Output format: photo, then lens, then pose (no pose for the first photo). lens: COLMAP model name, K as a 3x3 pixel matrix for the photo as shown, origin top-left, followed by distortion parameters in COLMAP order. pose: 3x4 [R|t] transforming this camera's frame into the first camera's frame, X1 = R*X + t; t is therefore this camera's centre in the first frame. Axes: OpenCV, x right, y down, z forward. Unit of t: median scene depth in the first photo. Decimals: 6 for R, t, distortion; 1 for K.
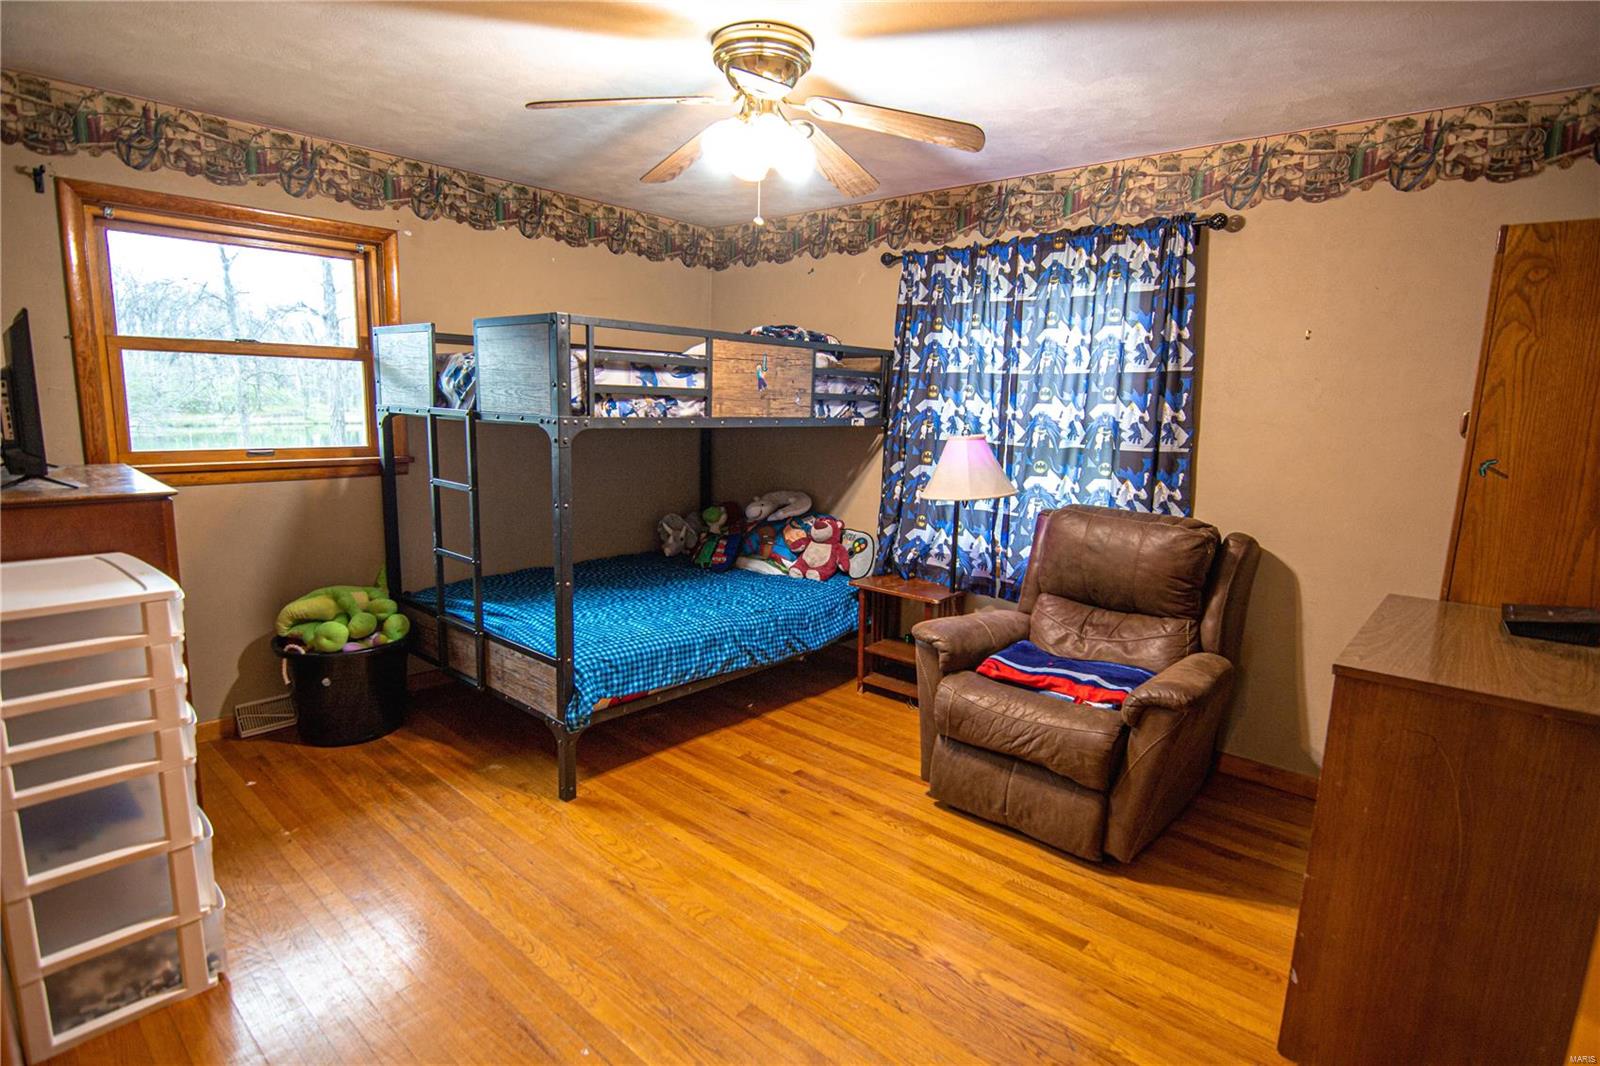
lens RADIAL K [[816.7, 0, 802.5], [0, 816.7, 535.3], [0, 0, 1]] dist [-0.001501, -0.014542]
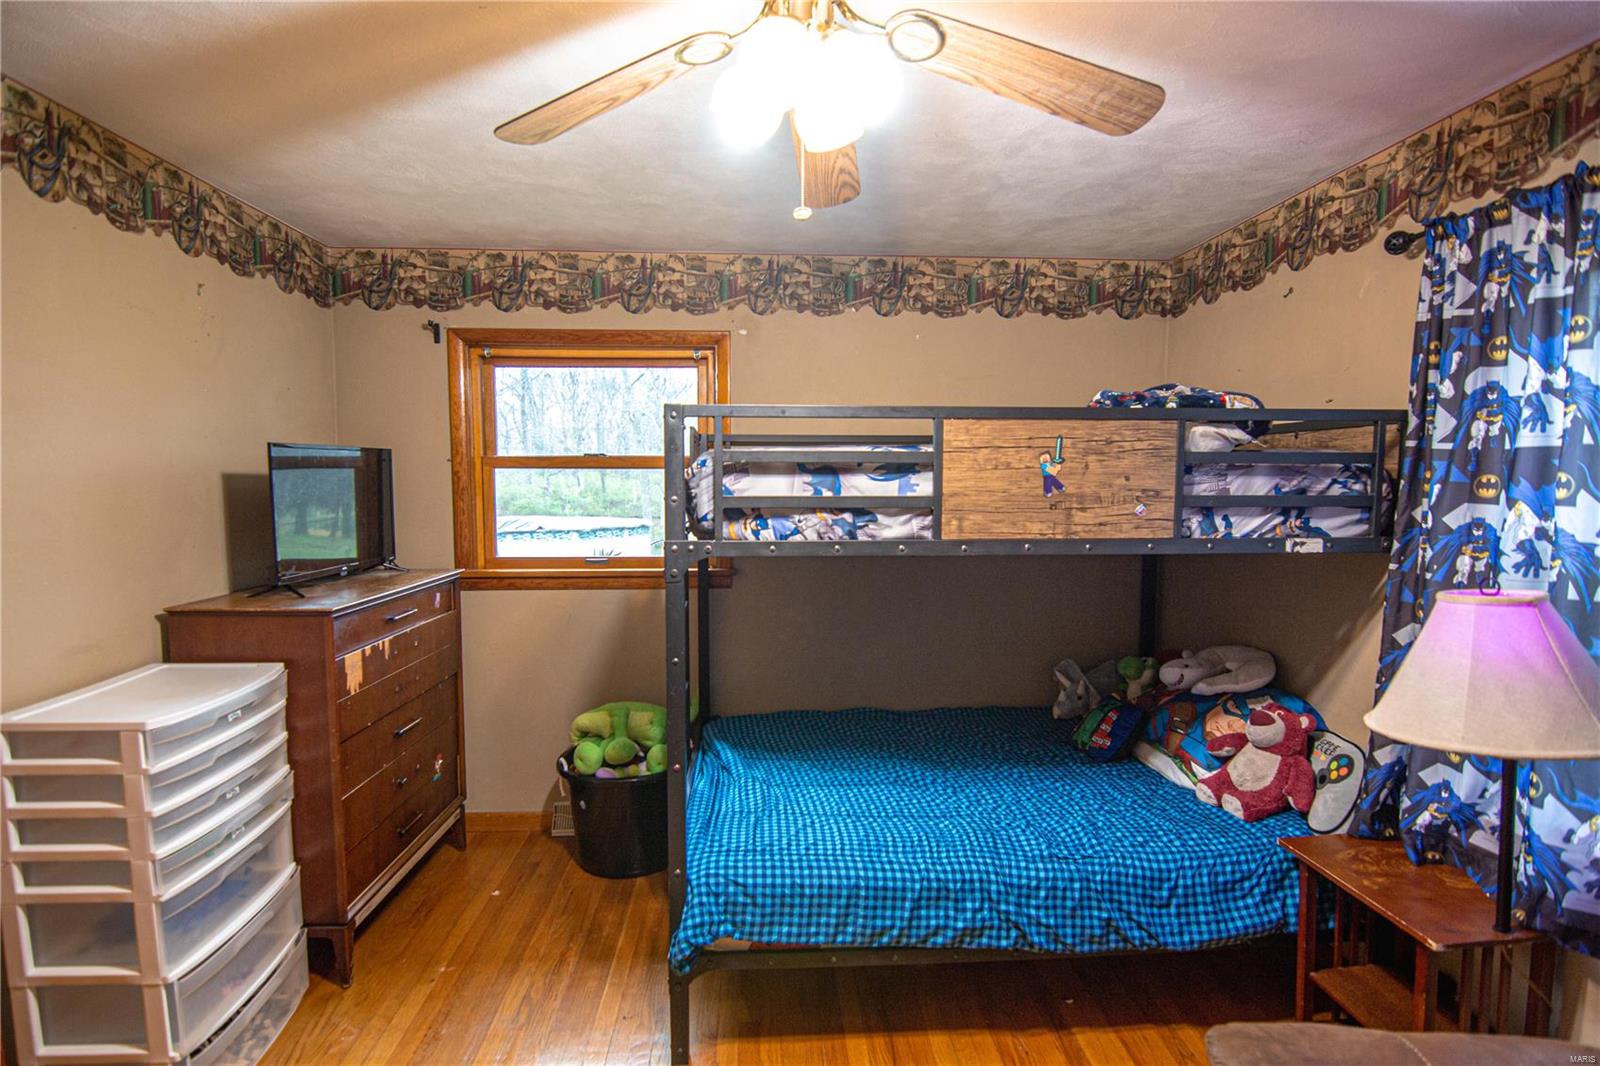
lens RADIAL K [[816.7, 0, 802.5], [0, 816.7, 535.3], [0, 0, 1]] dist [-0.001501, -0.014542]
pose [[0.702459, 0.022064, -0.711382, 0.225307], [-0.097427, 0.993091, -0.065403, -0.080341], [0.705025, 0.115251, 0.699755, 0.399567]]
